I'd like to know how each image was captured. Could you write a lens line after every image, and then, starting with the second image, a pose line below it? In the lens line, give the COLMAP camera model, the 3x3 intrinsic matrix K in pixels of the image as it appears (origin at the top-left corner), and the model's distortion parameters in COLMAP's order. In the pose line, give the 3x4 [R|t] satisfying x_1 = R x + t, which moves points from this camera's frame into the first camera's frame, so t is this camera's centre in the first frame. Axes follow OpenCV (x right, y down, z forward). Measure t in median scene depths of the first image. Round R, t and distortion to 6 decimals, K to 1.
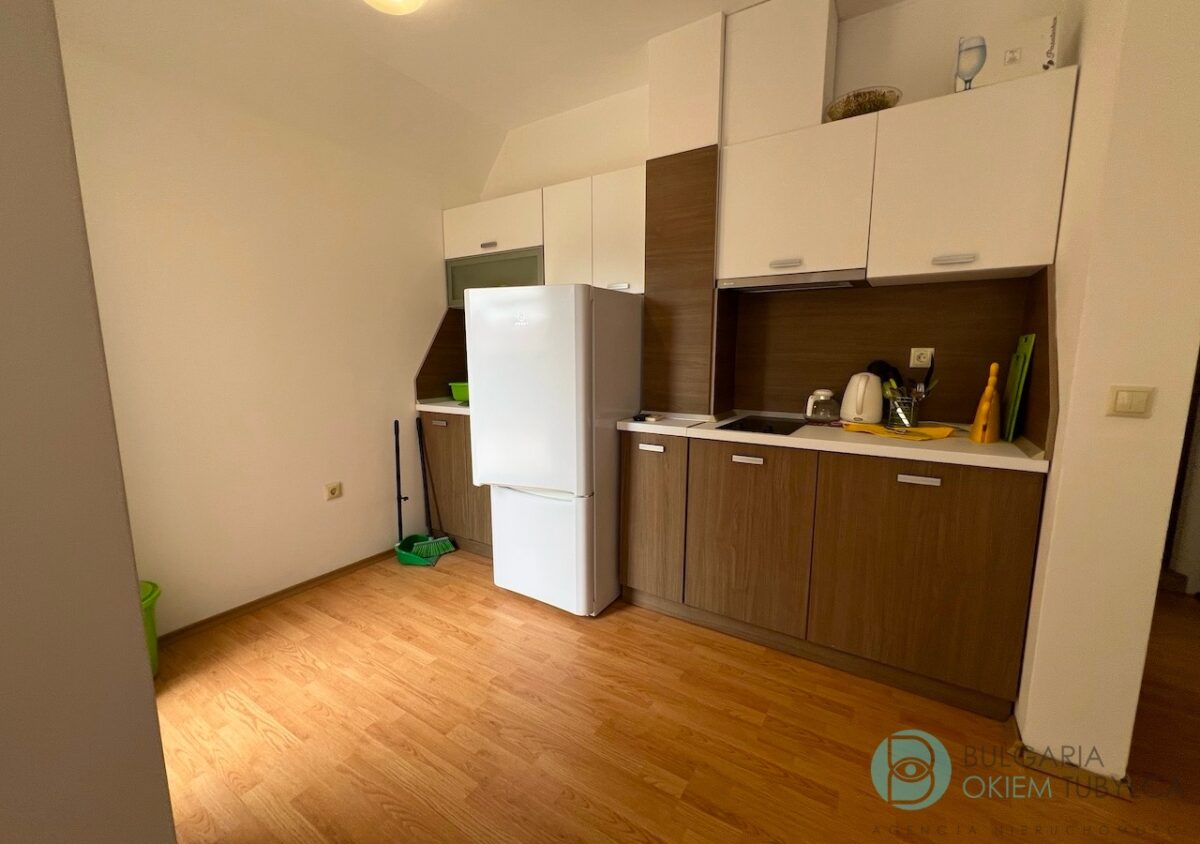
lens RADIAL K [[485.7, 0, 597.0], [0, 485.7, 421.7], [0, 0, 1]] dist [-0.002338, 0.000643]
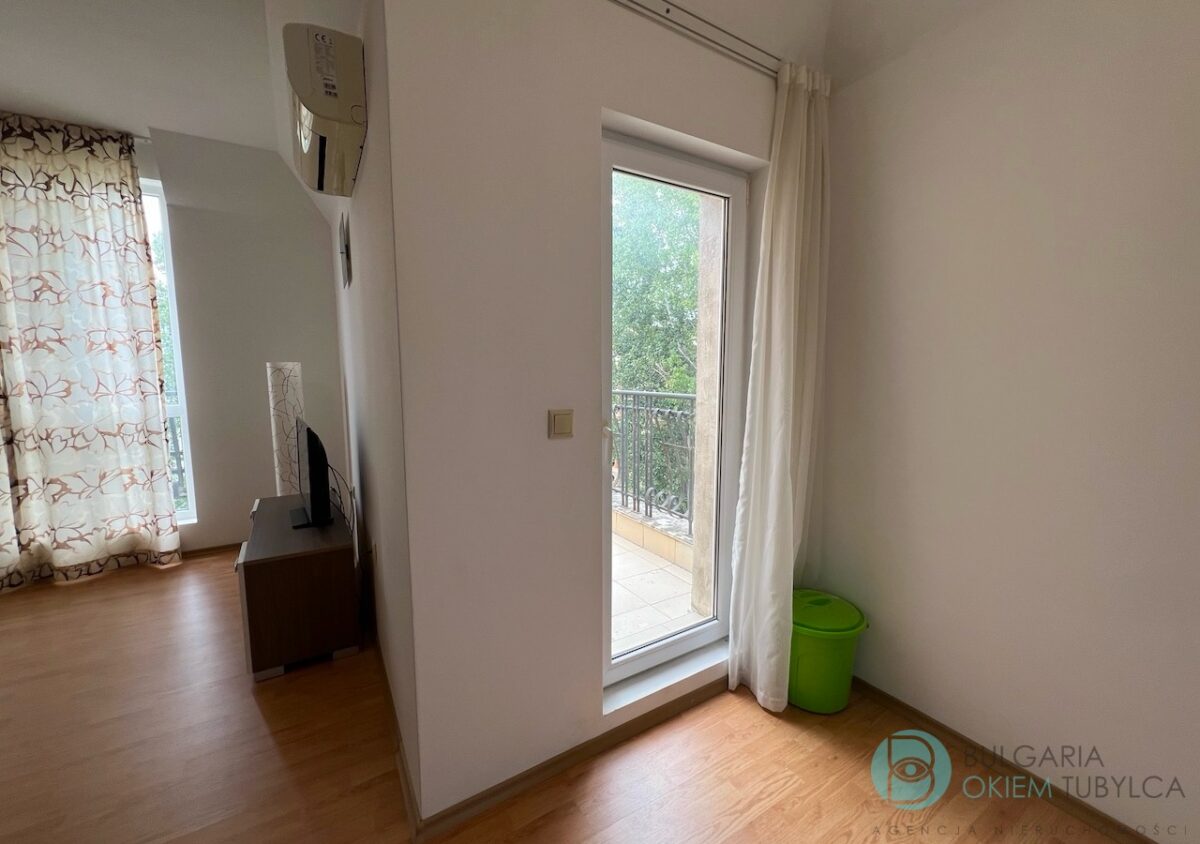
lens RADIAL K [[485.7, 0, 597.0], [0, 485.7, 421.7], [0, 0, 1]] dist [-0.002338, 0.000643]
pose [[-0.438562, 0.101793, -0.892917, 0.060113], [-0.126046, 0.976777, 0.173261, -0.119192], [0.889818, 0.188535, -0.415547, 0.768786]]
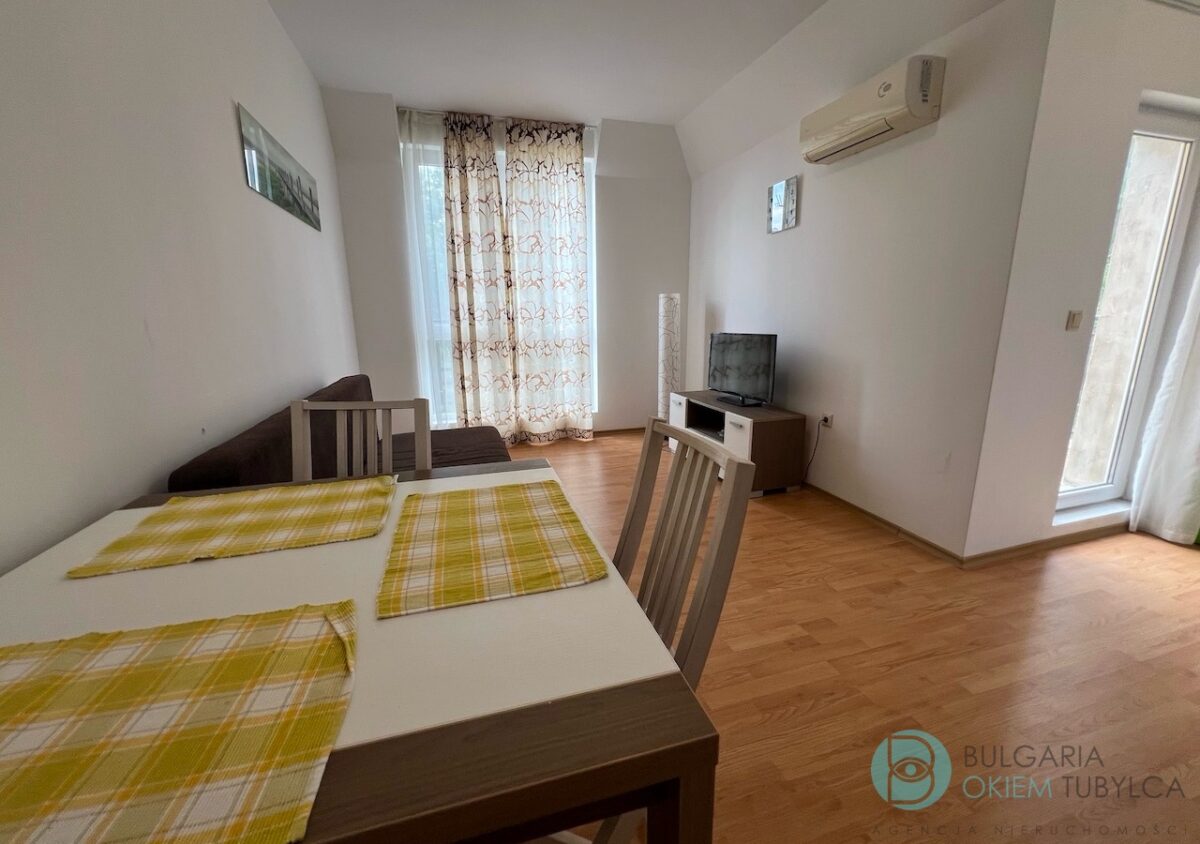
lens RADIAL K [[485.7, 0, 597.0], [0, 485.7, 421.7], [0, 0, 1]] dist [-0.002338, 0.000643]
pose [[-0.650299, 0.177326, -0.738693, 0.877089], [-0.096671, 0.945154, 0.311991, -0.014866], [0.753502, 0.274297, -0.597491, 0.364503]]
